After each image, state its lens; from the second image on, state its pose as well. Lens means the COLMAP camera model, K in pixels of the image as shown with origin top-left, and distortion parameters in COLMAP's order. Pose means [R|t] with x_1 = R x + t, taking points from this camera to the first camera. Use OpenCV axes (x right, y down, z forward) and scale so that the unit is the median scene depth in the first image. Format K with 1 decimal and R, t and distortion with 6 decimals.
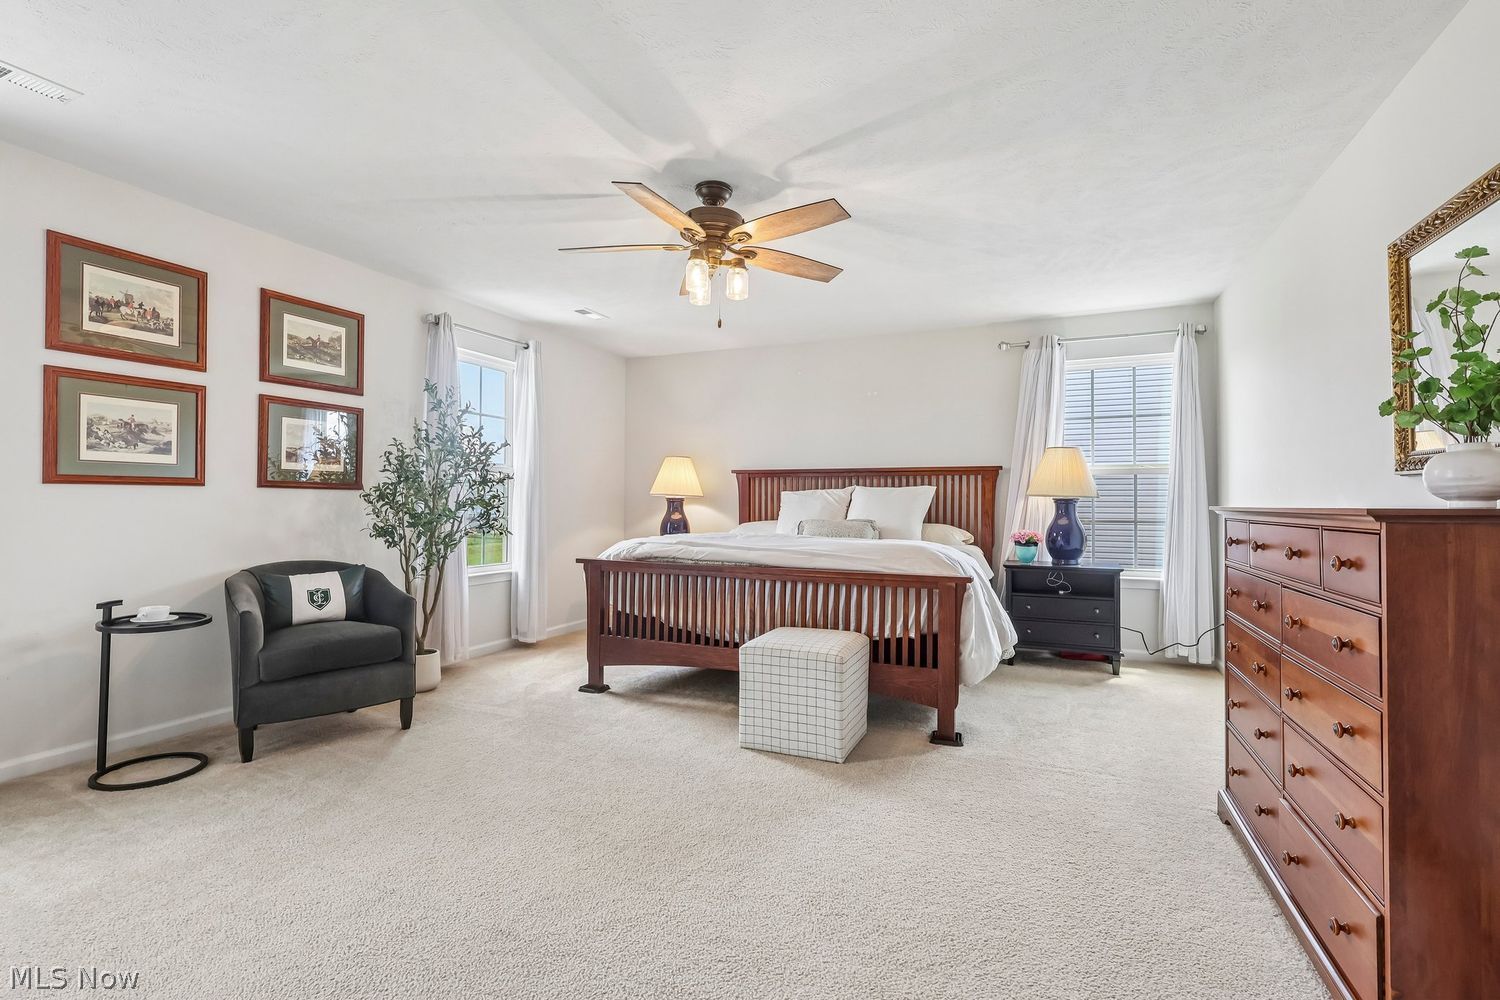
lens RADIAL K [[706.5, 0, 750.0], [0, 706.5, 500.0], [0, 0, 1]] dist [-0.000458, -0.000139]
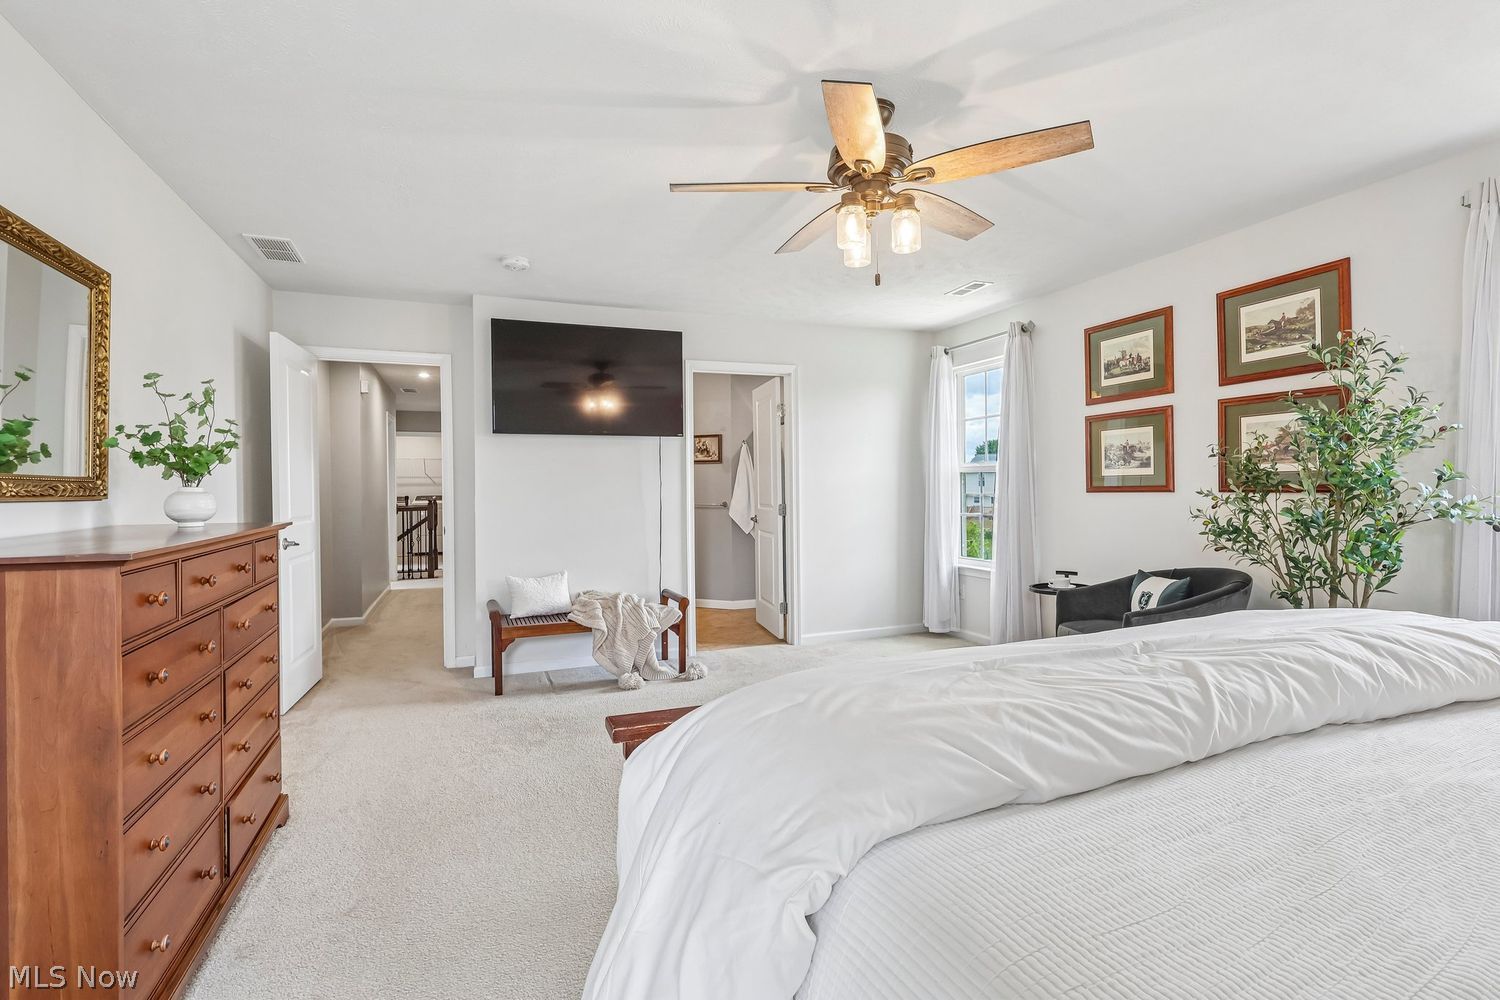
lens RADIAL K [[706.5, 0, 750.0], [0, 706.5, 500.0], [0, 0, 1]] dist [-0.000458, -0.000139]
pose [[-0.696825, 0.014976, -0.717085, 0.556145], [0.015478, 0.999863, 0.005841, -0.024880], [0.717074, -0.007029, -0.696962, 1.356941]]
